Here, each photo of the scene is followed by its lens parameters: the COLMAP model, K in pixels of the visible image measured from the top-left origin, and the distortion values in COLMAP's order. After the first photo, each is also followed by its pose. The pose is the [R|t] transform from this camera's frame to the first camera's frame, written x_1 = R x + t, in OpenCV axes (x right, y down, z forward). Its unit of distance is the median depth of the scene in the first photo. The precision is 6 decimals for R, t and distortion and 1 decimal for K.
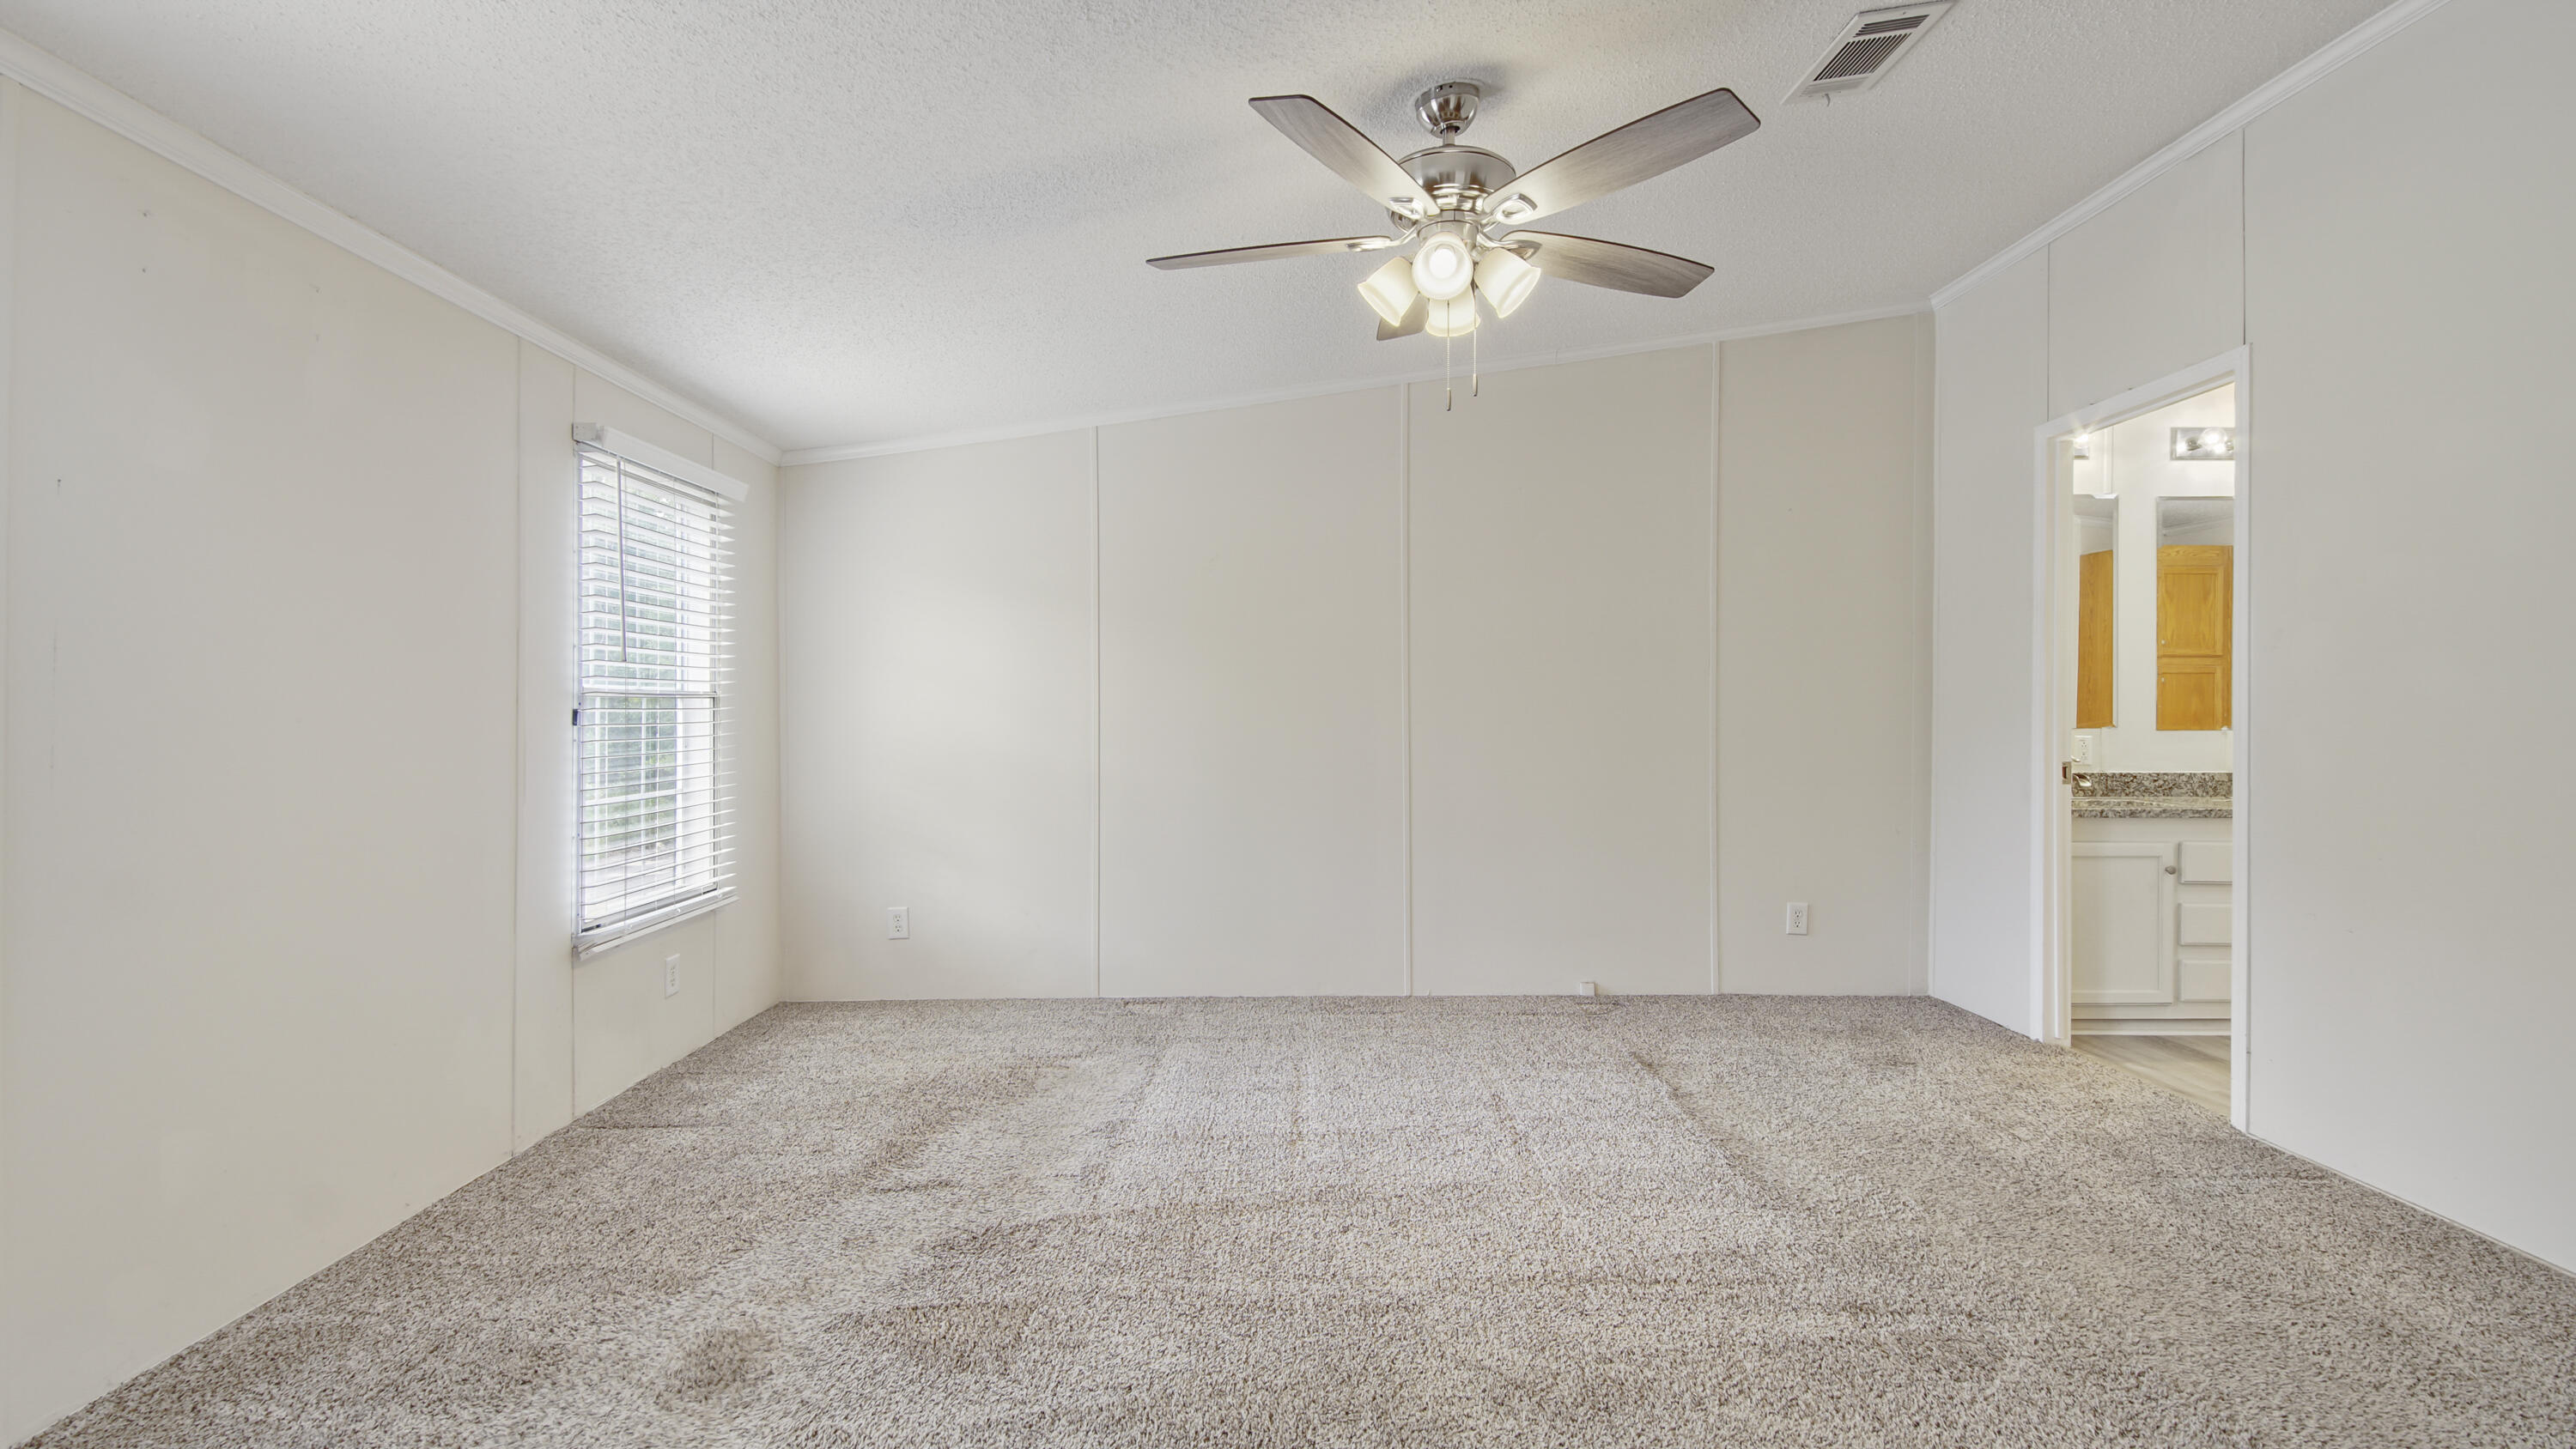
lens RADIAL K [[1181.3, 0, 1249.5], [0, 1181.3, 722.4], [0, 0, 1]] dist [0.027565, -0.014597]
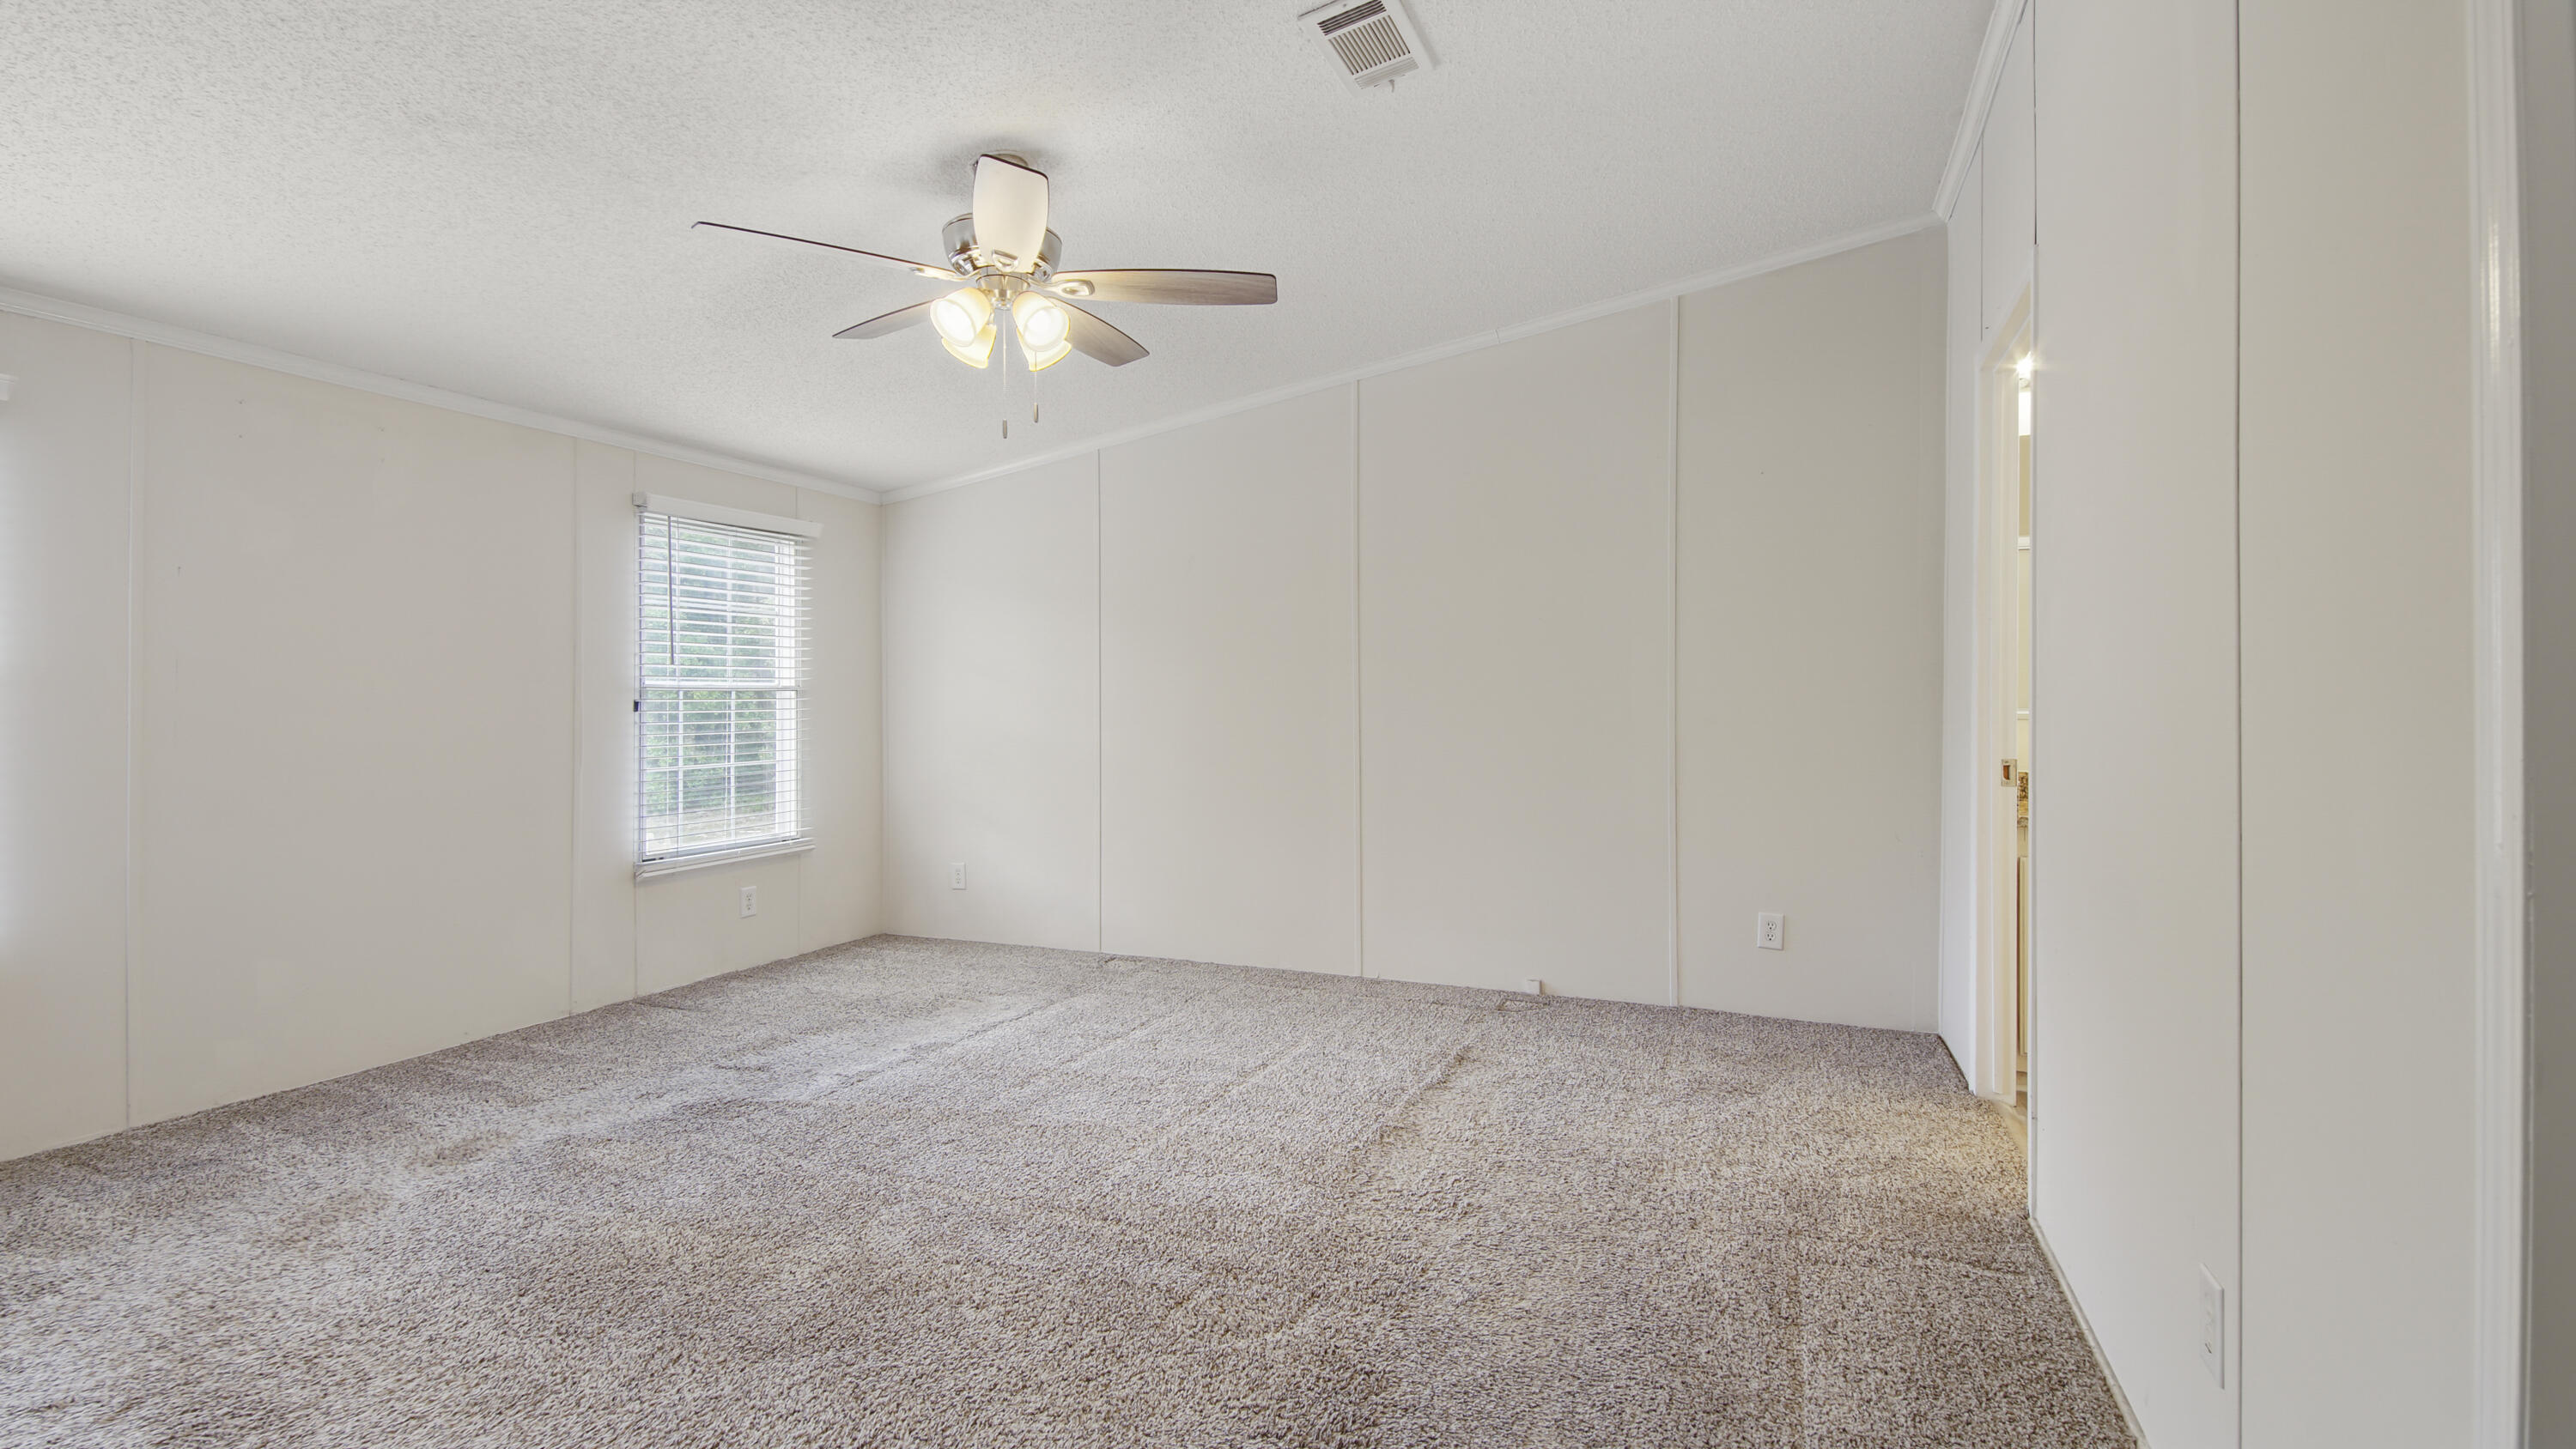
lens RADIAL K [[1181.3, 0, 1283.4], [0, 1181.3, 711.6], [0, 0, 1]] dist [0.020023, -0.000396]
pose [[0.911502, 0.001632, -0.411292, 0.650119], [-0.001322, 0.999999, 0.001040, -0.000226], [0.411293, -0.000405, 0.911503, 0.048103]]
